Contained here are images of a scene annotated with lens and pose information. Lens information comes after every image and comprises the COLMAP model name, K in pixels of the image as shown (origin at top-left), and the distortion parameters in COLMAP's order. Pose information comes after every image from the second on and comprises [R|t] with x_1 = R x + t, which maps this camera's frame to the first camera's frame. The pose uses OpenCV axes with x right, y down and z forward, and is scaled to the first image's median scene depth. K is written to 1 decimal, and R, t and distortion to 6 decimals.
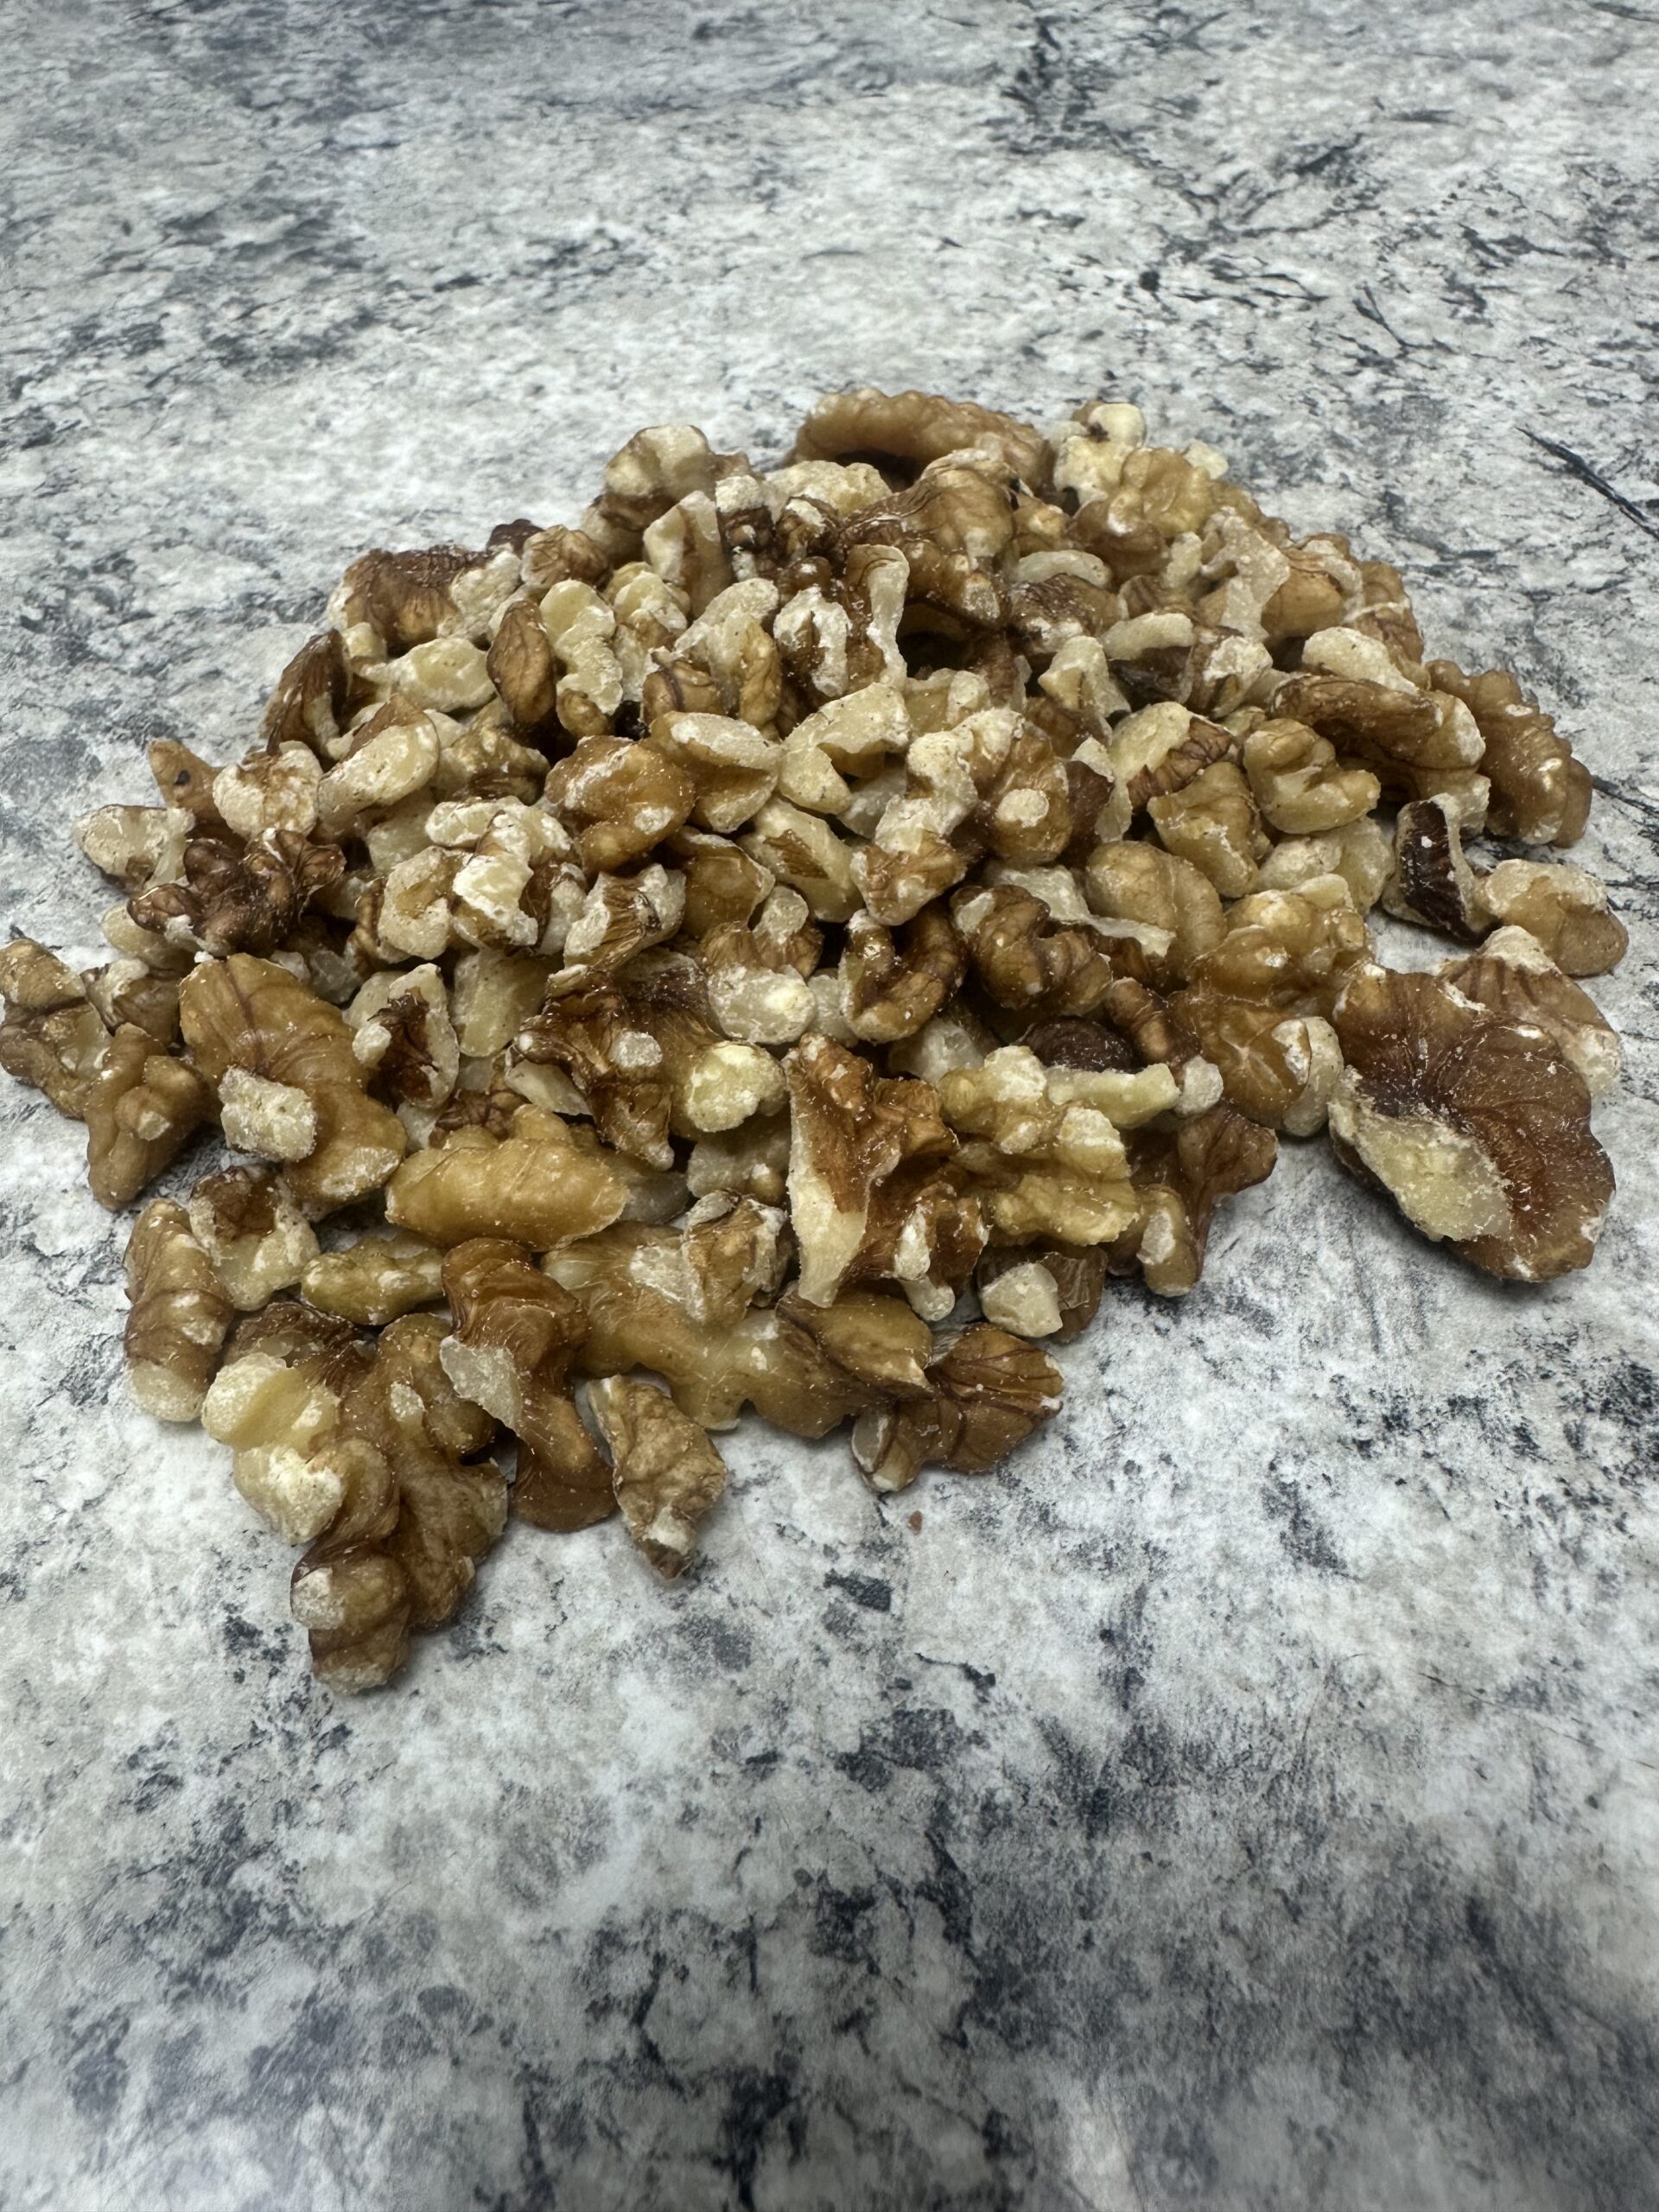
lens RADIAL K [[1635.5, 0, 658.4], [0, 1635.5, 980.4], [0, 0, 1]] dist [-0.013018, 0.008201]
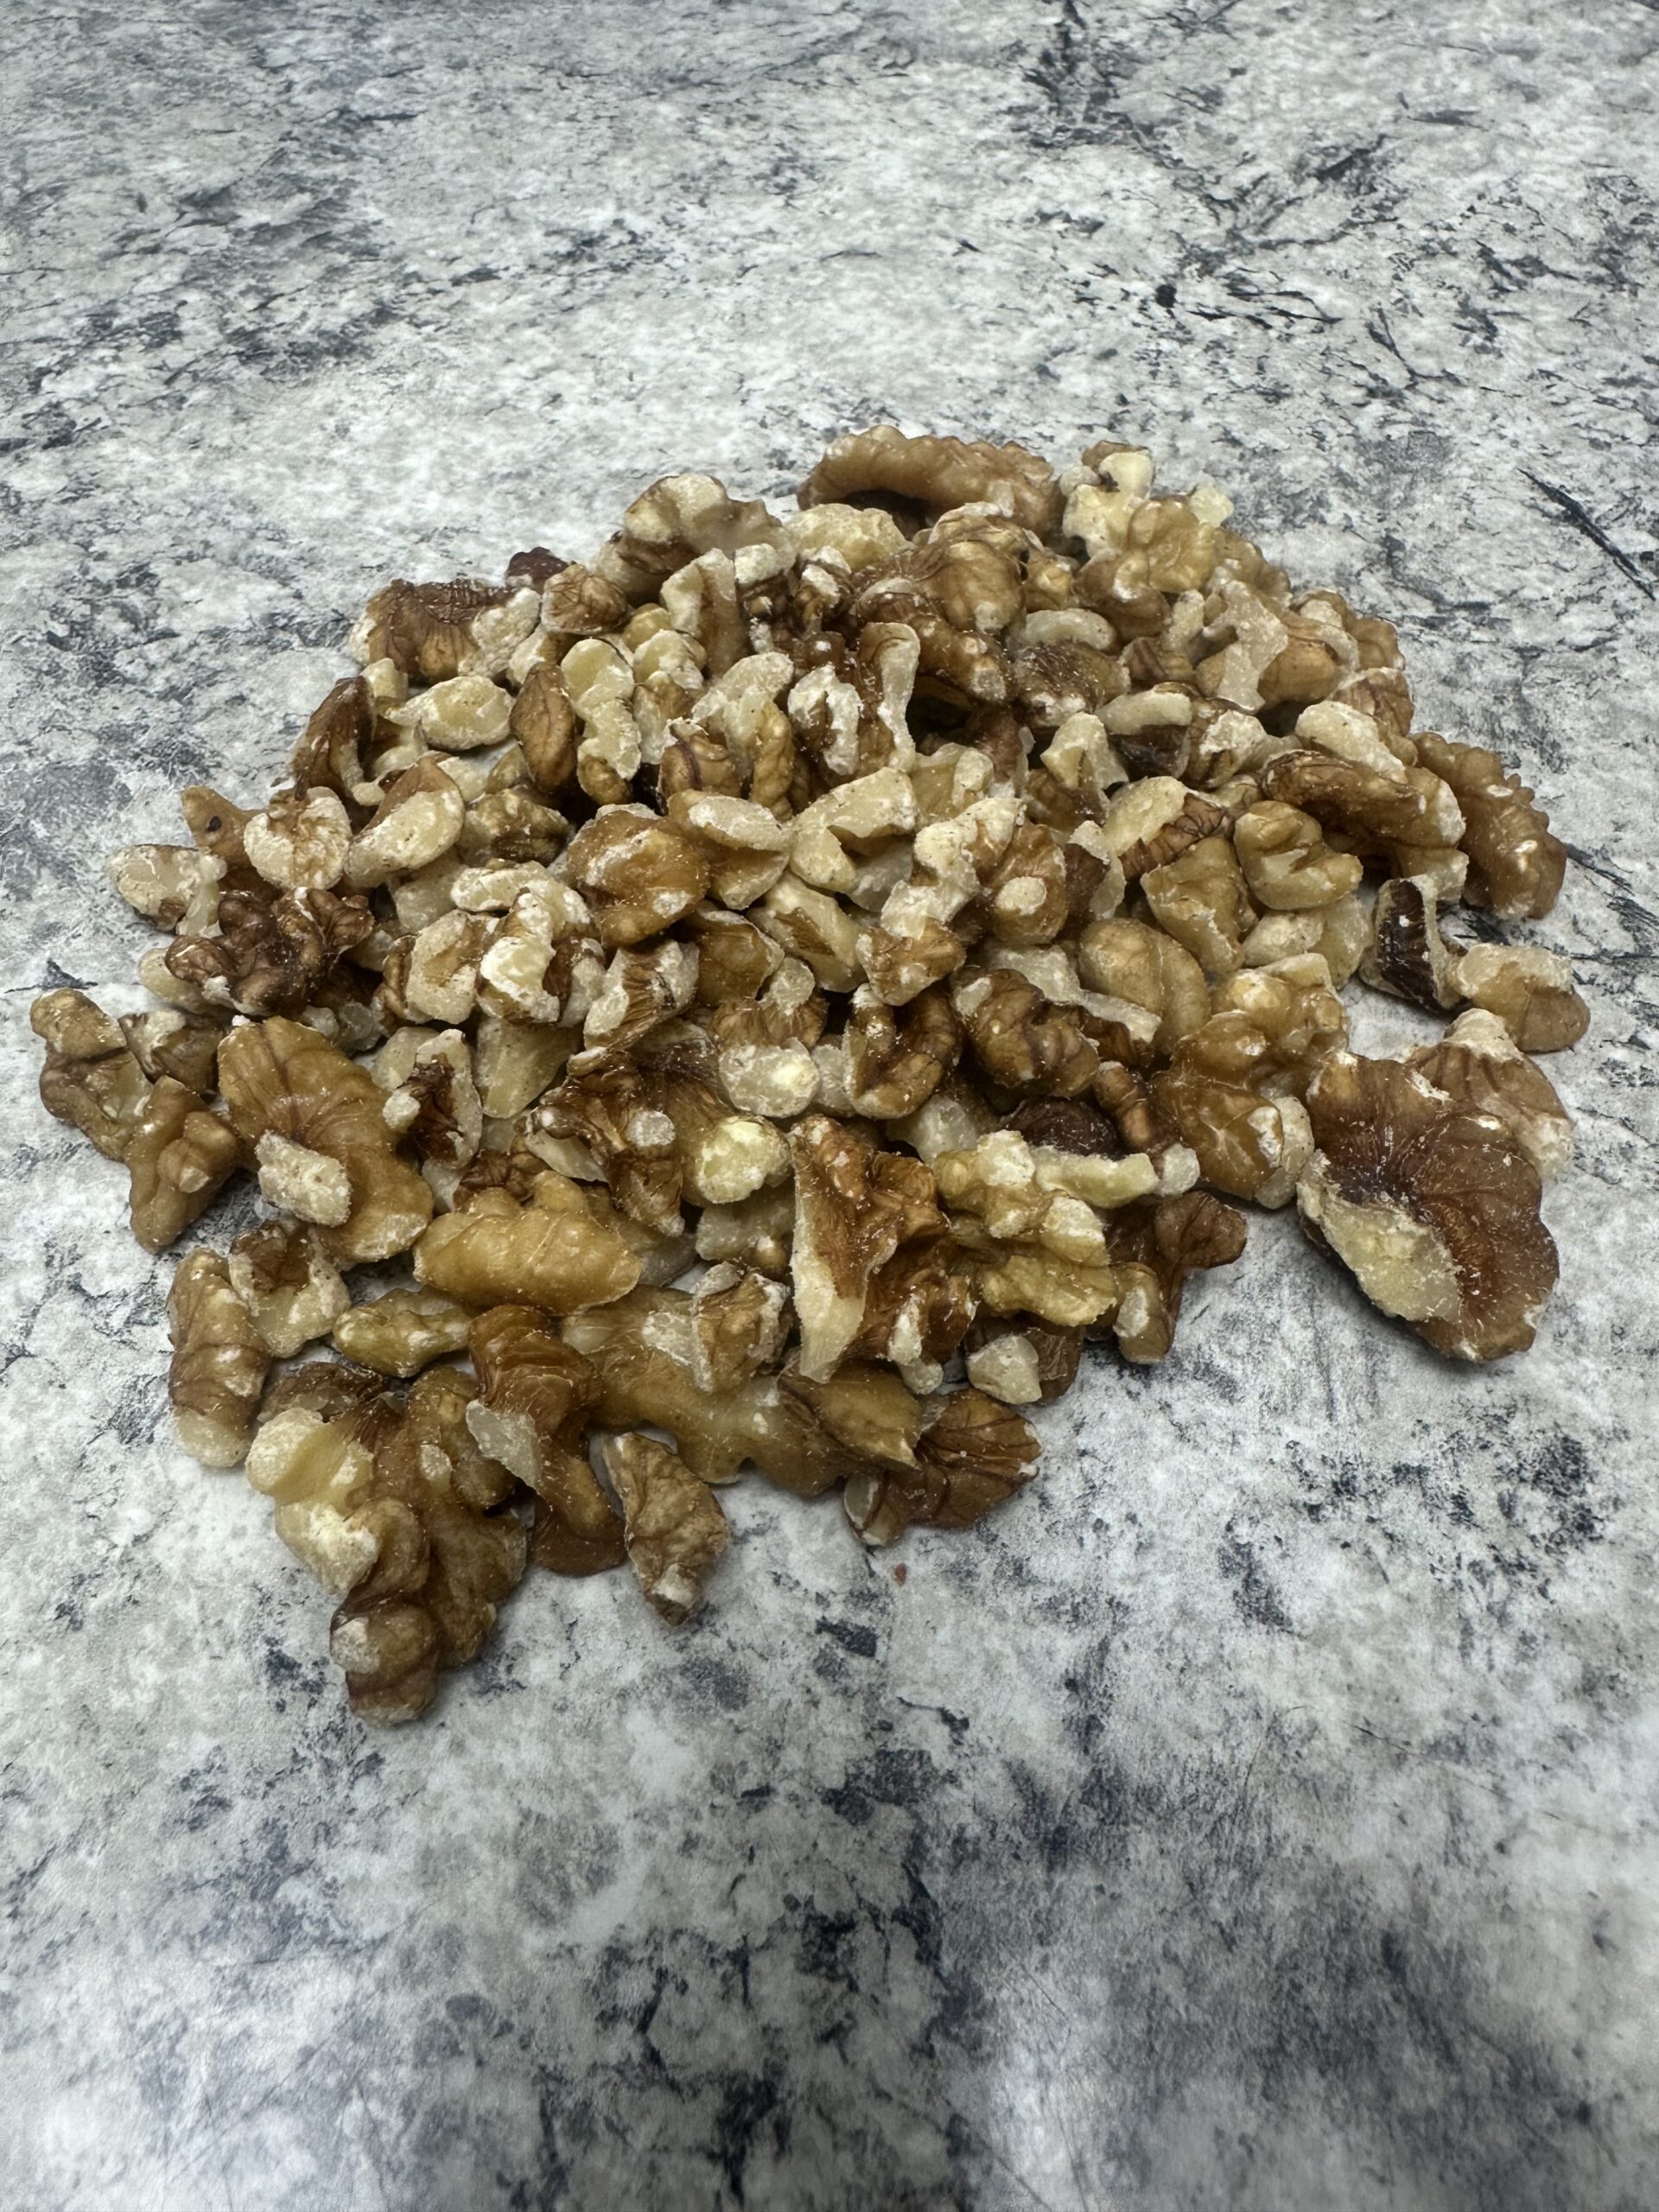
lens RADIAL K [[1635.5, 0, 659.4], [0, 1635.5, 984.9], [0, 0, 1]] dist [-0.013018, 0.008201]
pose [[0.999796, 0.018679, 0.007625, -0.017941], [-0.019181, 0.997208, 0.072167, -0.126872], [-0.006256, -0.072299, 0.997363, -0.054223]]
